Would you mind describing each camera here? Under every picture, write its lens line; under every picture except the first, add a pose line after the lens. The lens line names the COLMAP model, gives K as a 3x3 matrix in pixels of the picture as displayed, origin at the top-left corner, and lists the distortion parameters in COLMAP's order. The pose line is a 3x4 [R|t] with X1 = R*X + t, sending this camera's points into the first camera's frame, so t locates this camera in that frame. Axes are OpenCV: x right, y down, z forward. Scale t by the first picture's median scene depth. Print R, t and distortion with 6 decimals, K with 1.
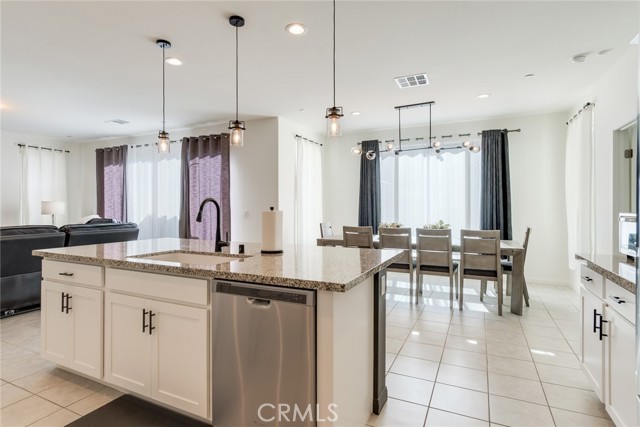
lens RADIAL K [[333.9, 0, 316.1], [0, 333.9, 206.8], [0, 0, 1]] dist [0.004312, 0.000842]
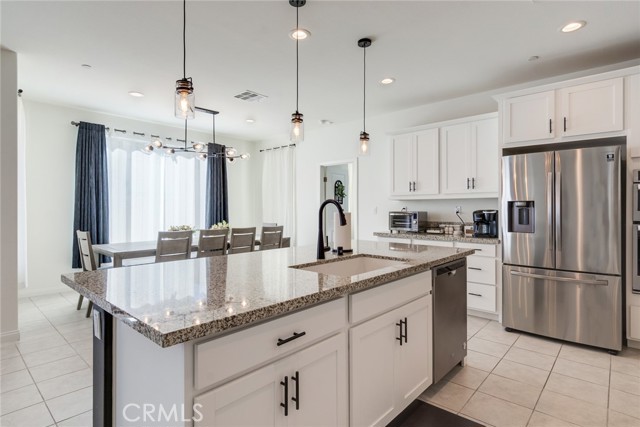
lens RADIAL K [[333.9, 0, 316.1], [0, 333.9, 206.8], [0, 0, 1]] dist [0.004312, 0.000842]
pose [[0.270131, 0.001545, 0.962822, -0.701159], [0.001444, 0.999997, -0.002010, -0.002864], [-0.962823, 0.001933, 0.270128, 0.460996]]
